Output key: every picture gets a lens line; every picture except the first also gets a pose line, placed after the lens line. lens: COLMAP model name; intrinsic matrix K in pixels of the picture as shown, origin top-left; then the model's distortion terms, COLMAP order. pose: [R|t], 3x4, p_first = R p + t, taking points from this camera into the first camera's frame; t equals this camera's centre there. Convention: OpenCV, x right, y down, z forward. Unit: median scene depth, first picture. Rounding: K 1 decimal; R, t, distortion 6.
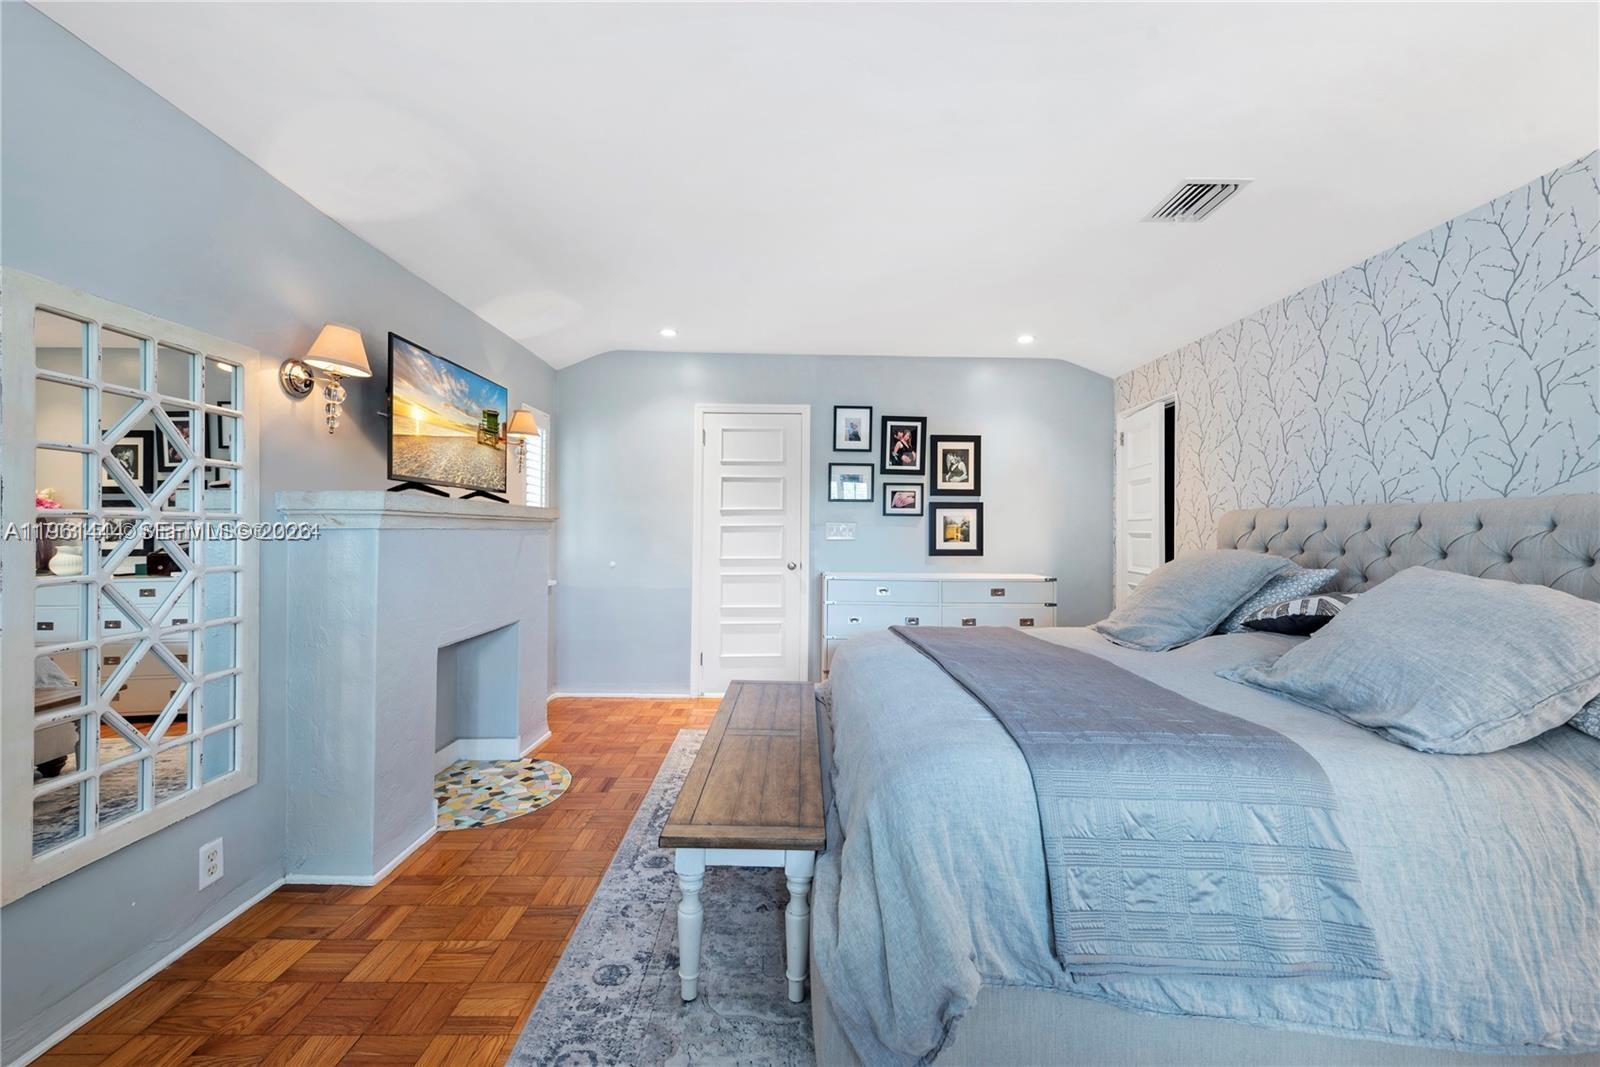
lens RADIAL K [[641.4, 0, 804.6], [0, 641.4, 530.9], [0, 0, 1]] dist [-0.016738, 0.000405]
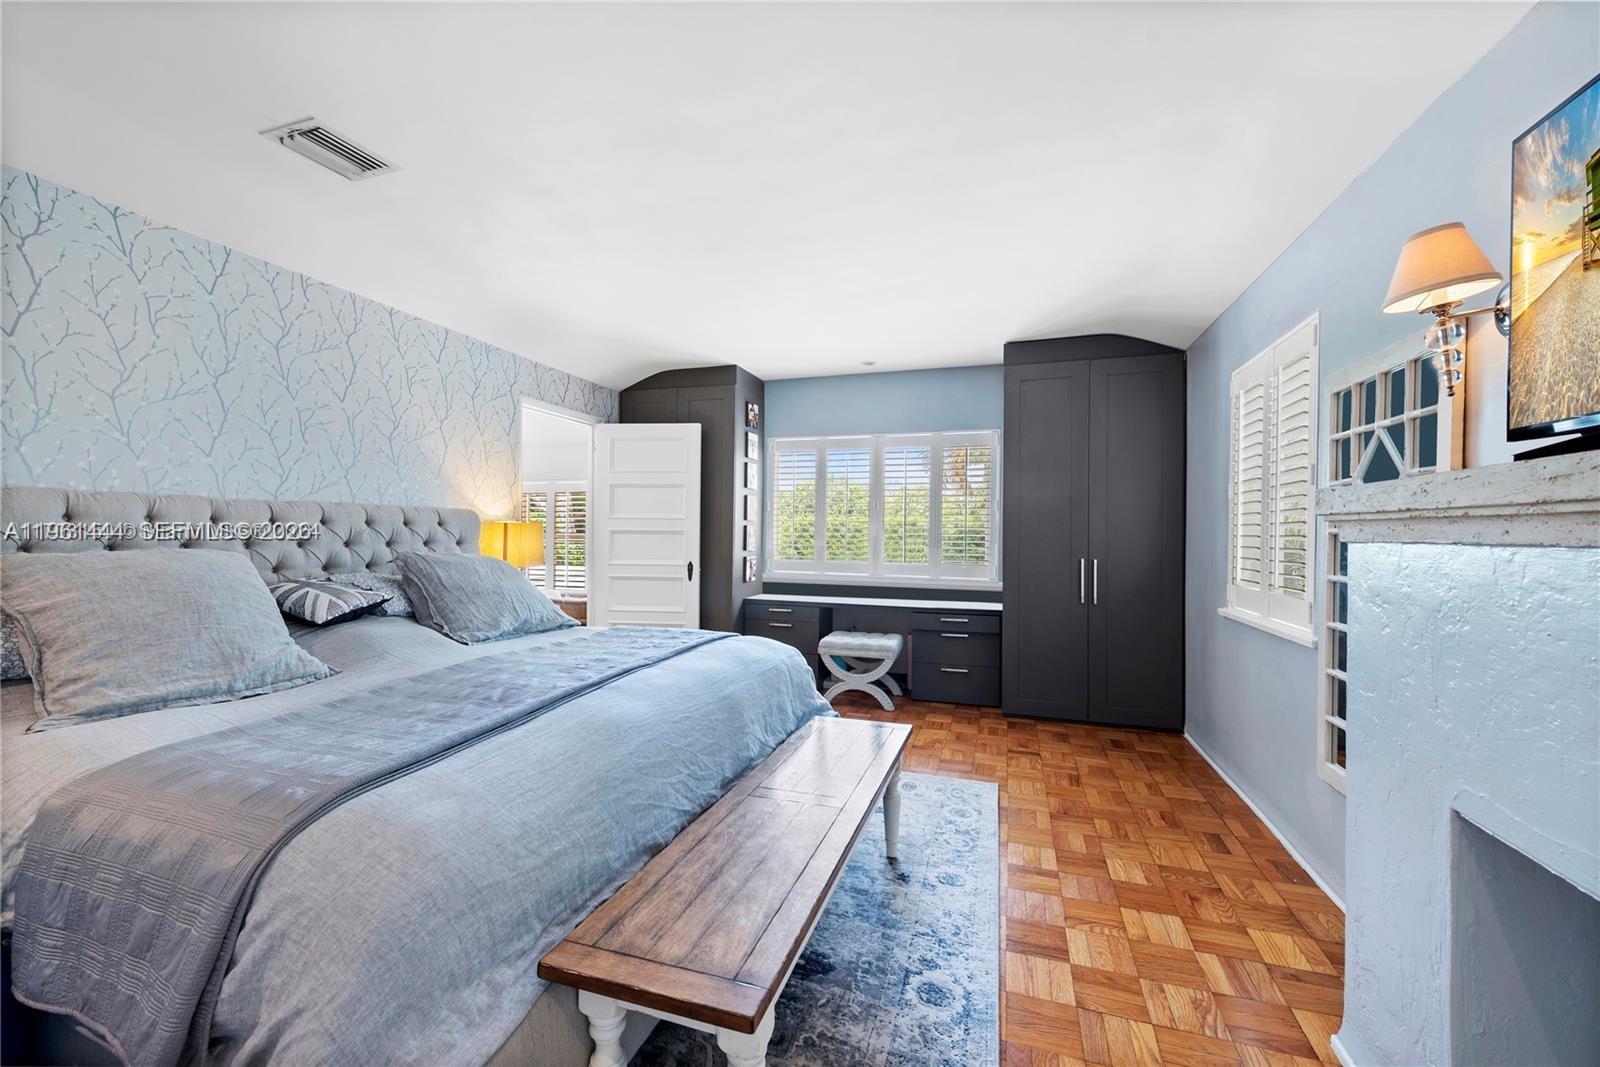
lens RADIAL K [[641.4, 0, 803.6], [0, 641.4, 538.2], [0, 0, 1]] dist [-0.016738, 0.000405]
pose [[-0.948742, -0.018108, 0.315532, -0.355342], [-0.017829, 0.999834, 0.003772, 0.003455], [-0.315548, -0.002047, -0.948907, 1.987261]]
